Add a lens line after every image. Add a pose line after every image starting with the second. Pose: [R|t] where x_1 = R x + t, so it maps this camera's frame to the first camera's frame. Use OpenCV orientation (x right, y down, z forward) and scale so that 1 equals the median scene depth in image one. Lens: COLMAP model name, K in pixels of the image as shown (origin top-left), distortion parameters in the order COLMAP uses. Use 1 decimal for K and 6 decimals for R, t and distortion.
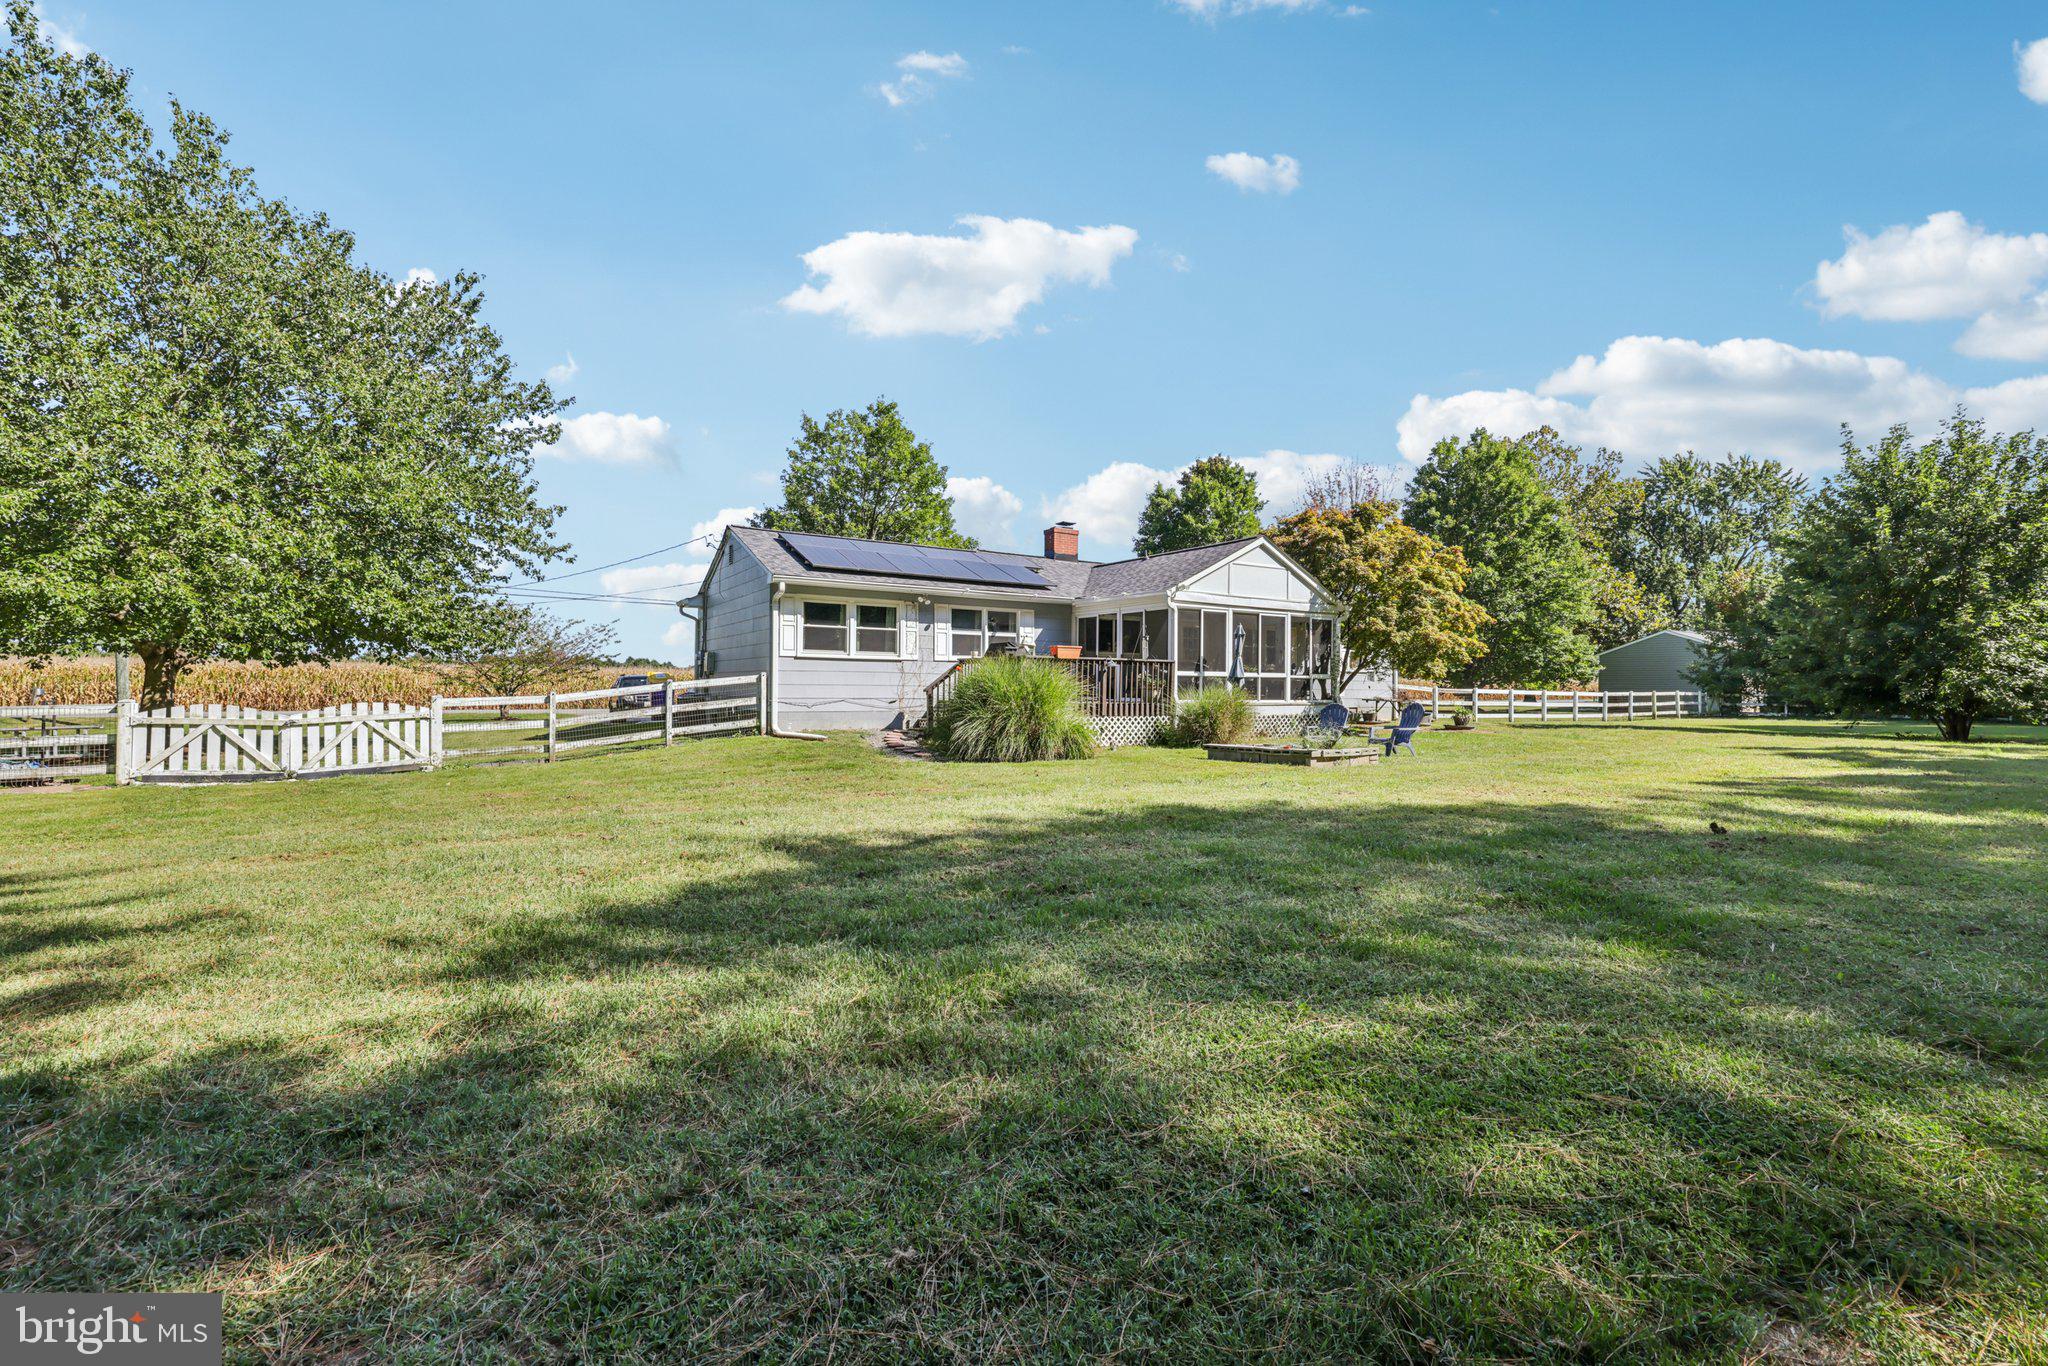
lens RADIAL K [[863.4, 0, 1020.0], [0, 863.4, 678.2], [0, 0, 1]] dist [0.000085, 0.000257]
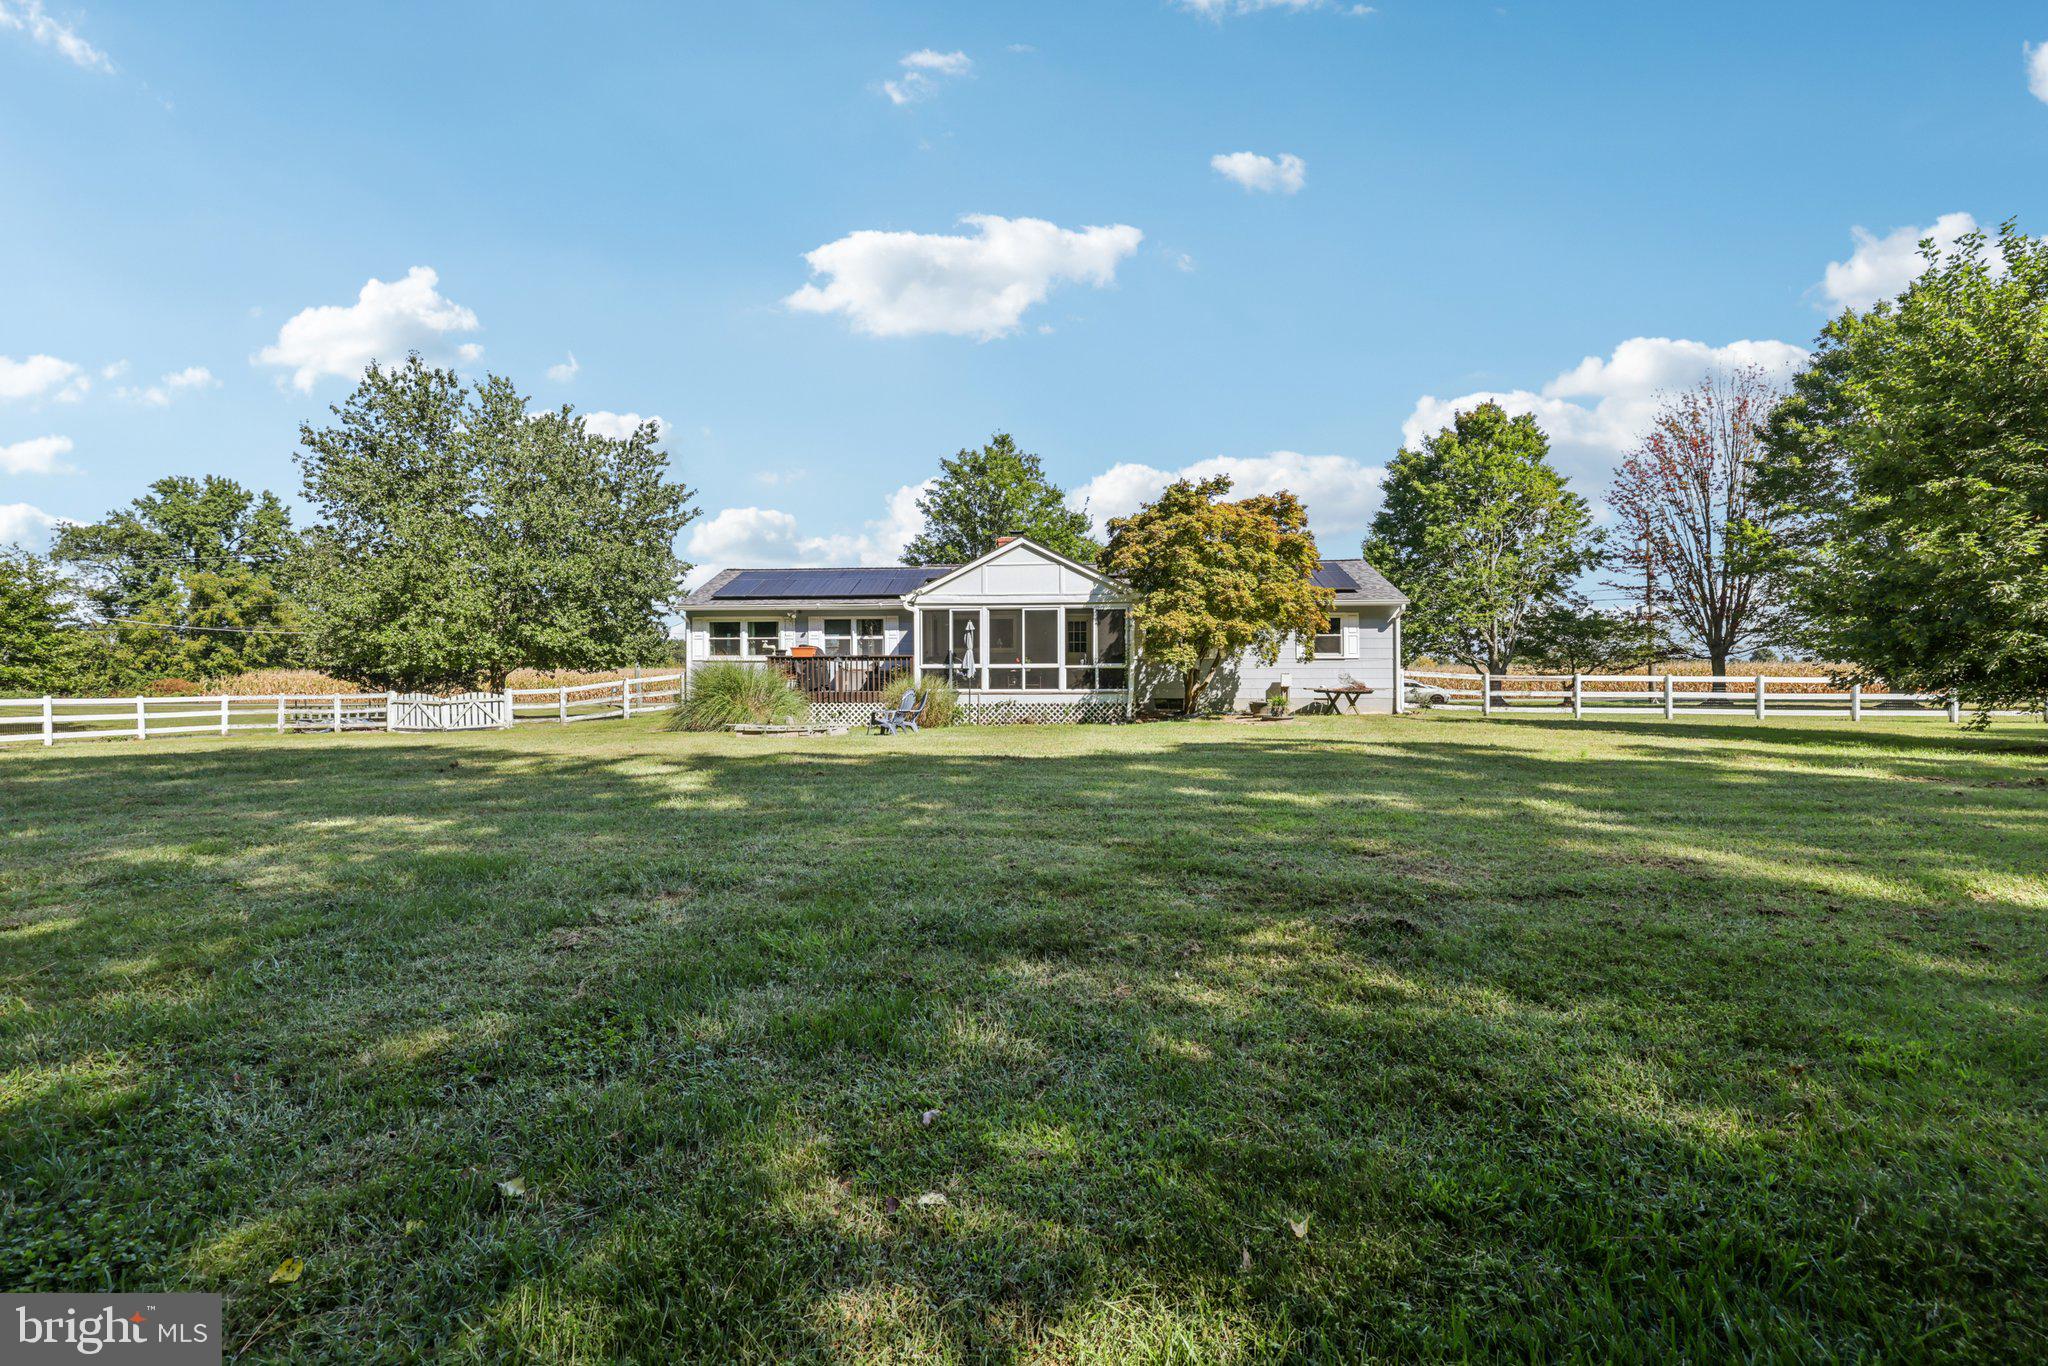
lens RADIAL K [[863.4, 0, 1020.0], [0, 863.4, 678.2], [0, 0, 1]] dist [0.000085, 0.000257]
pose [[0.815447, -0.014058, -0.578660, 0.924536], [0.015865, 0.999872, -0.001934, 0.014342], [0.578614, -0.007603, 0.815566, 0.123513]]
